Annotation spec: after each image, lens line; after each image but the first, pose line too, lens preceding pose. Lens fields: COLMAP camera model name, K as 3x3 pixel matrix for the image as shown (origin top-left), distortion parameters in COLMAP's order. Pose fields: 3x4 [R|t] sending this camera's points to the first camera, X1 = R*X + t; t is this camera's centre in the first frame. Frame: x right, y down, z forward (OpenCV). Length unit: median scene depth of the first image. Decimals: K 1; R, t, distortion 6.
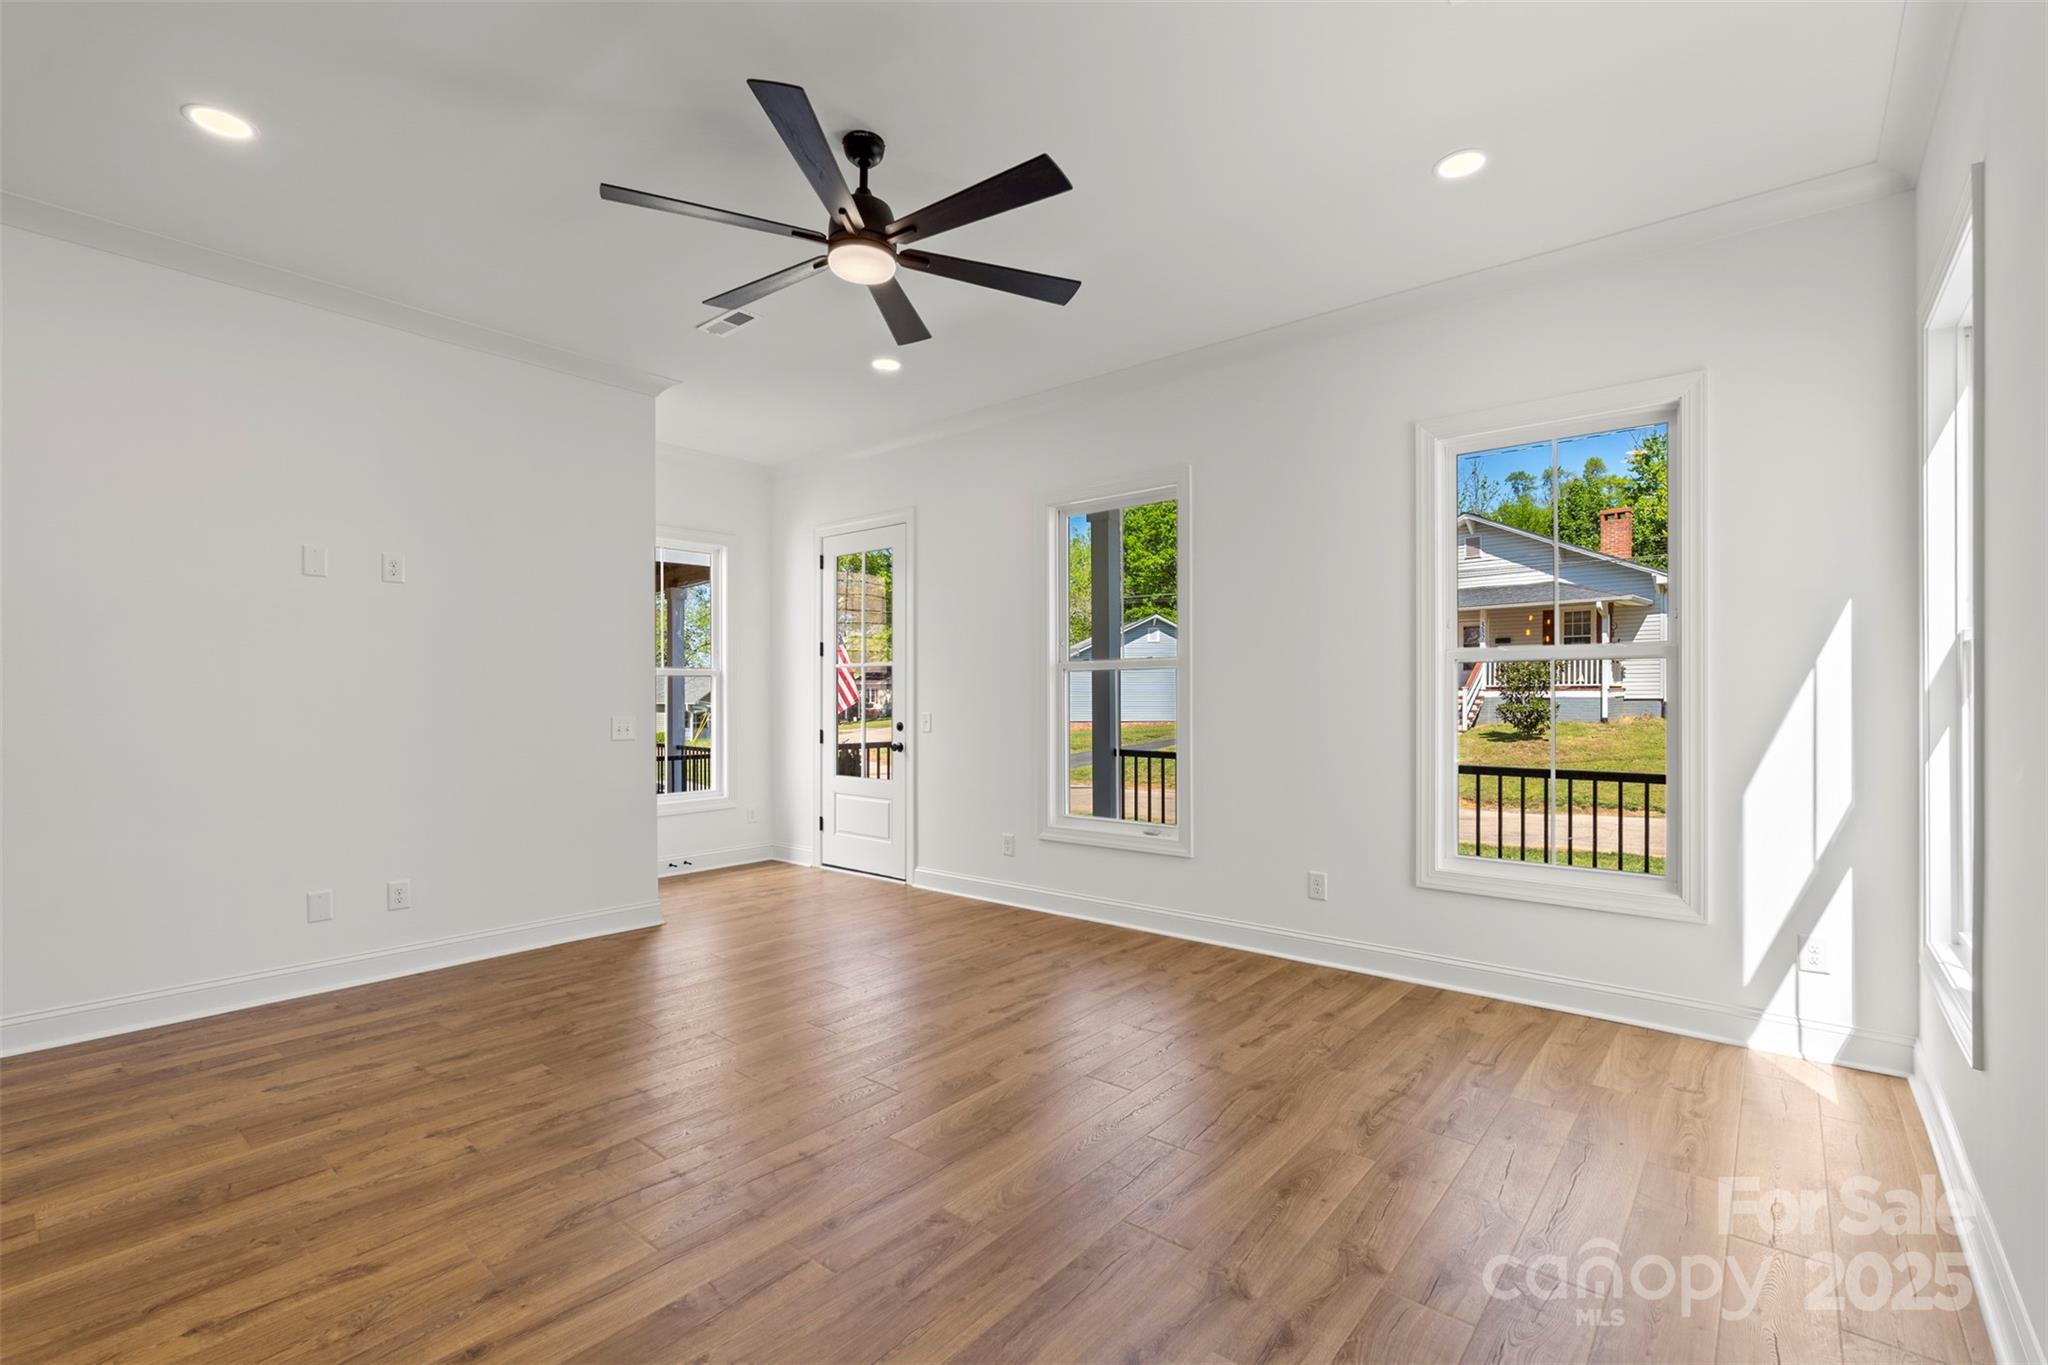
lens RADIAL K [[911.0, 0, 1030.7], [0, 911.0, 693.1], [0, 0, 1]] dist [-0.002829, -0.000667]
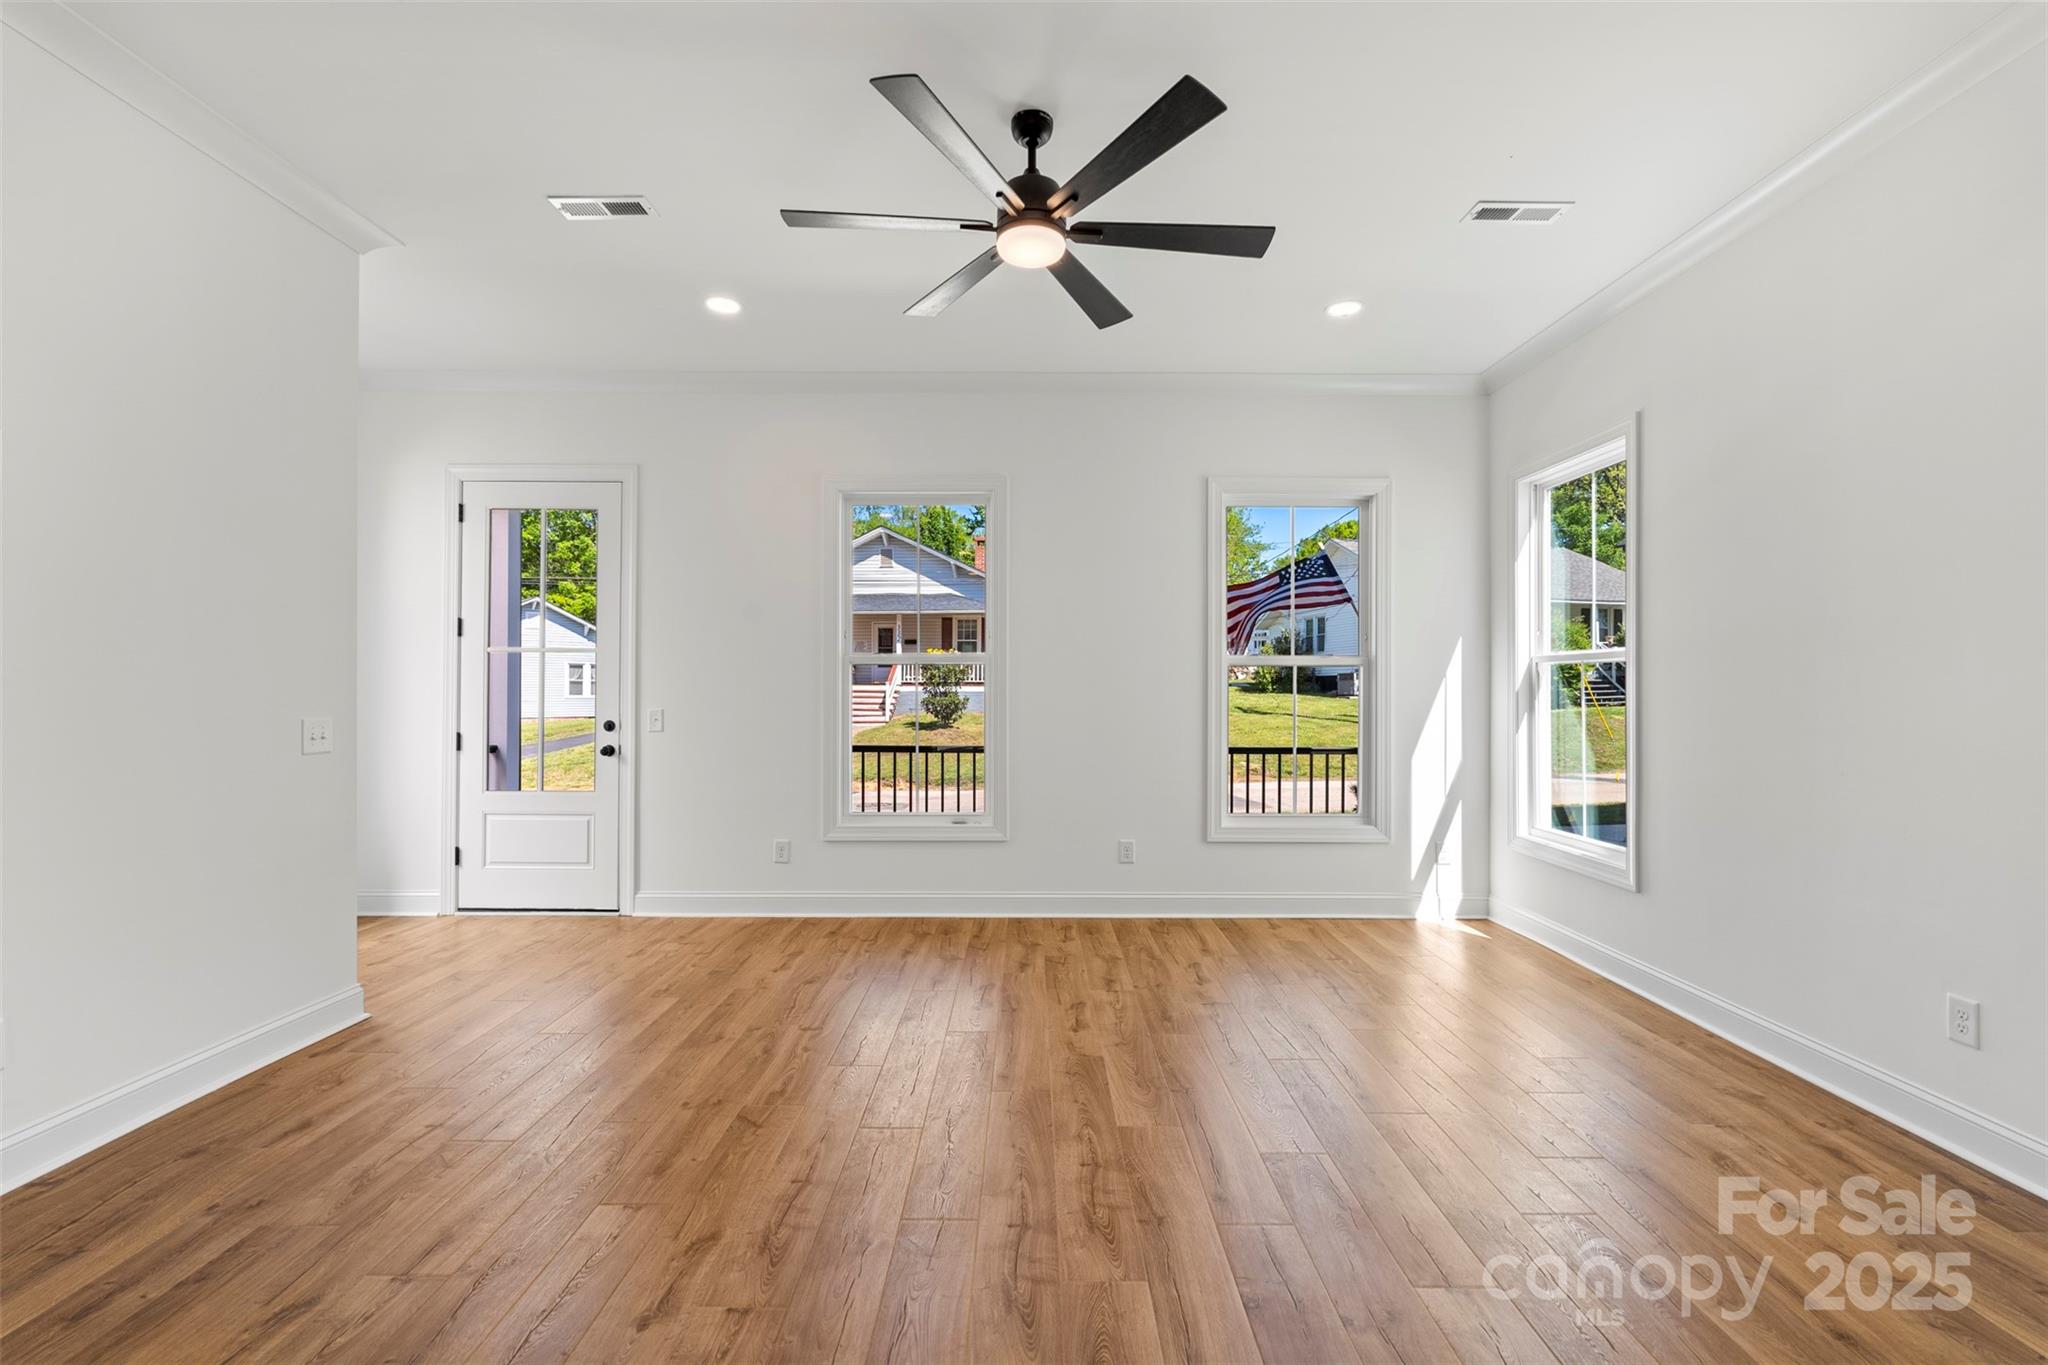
lens RADIAL K [[905.4, 0, 1030.0], [0, 905.4, 685.3], [0, 0, 1]] dist [-0.002029, -0.000067]
pose [[0.768725, 0.007664, 0.639533, -0.513254], [-0.006790, 0.999970, -0.003822, 0.000427], [-0.639543, -0.001404, 0.768754, 0.166943]]
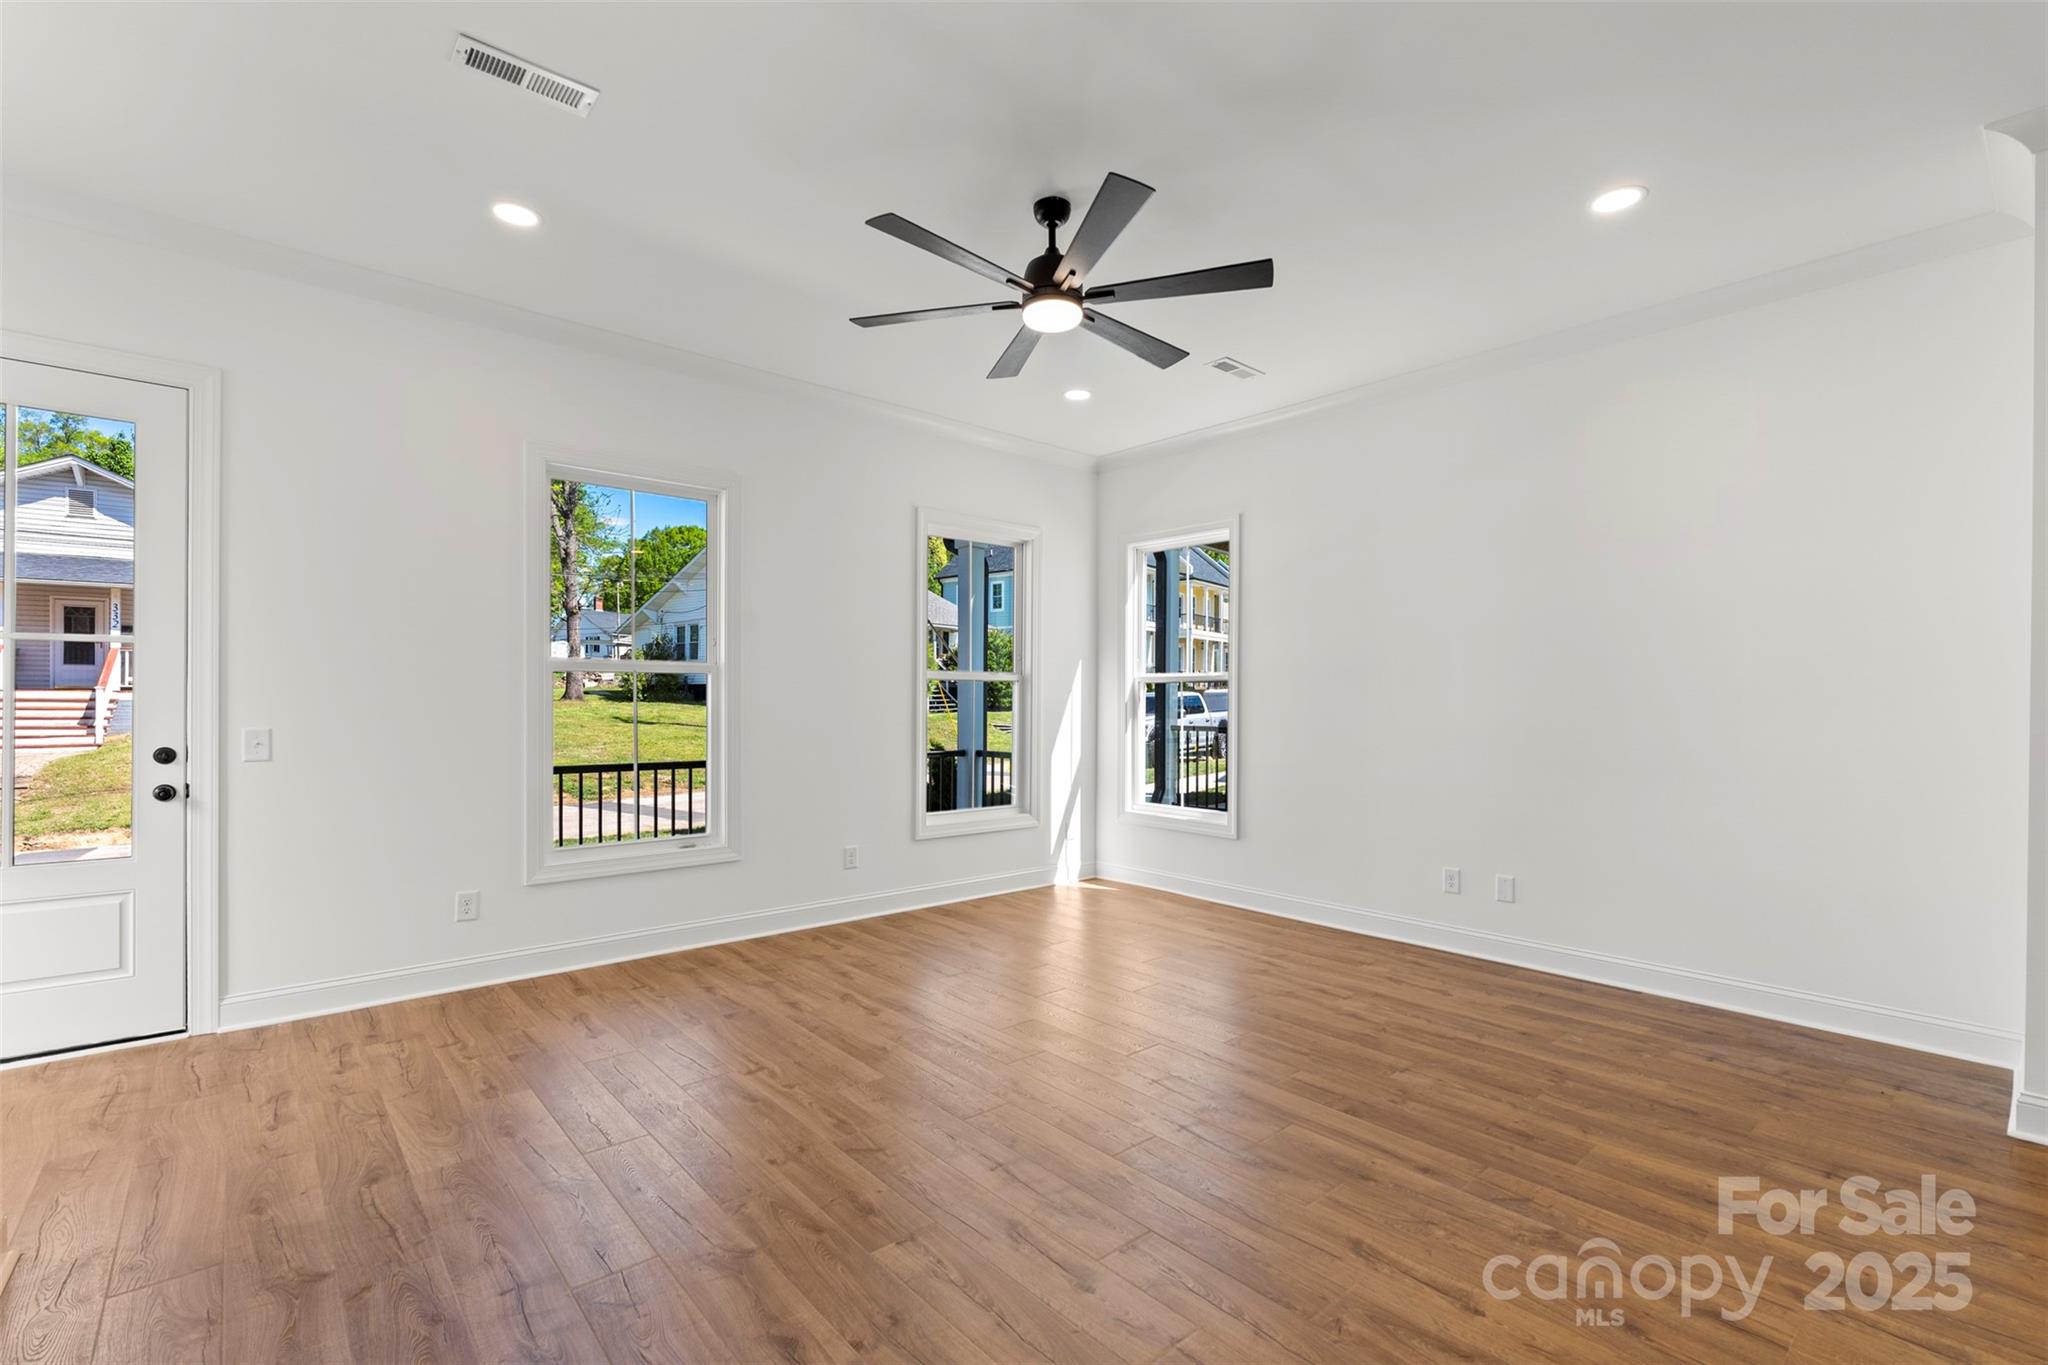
lens RADIAL K [[911.7, 0, 1031.3], [0, 911.7, 706.0], [0, 0, 1]] dist [-0.002342, -0.000125]
pose [[0.152520, -0.002322, 0.988298, -0.825708], [-0.008703, 0.999955, 0.003692, 0.000450], [-0.988262, -0.009164, 0.152493, 0.547362]]
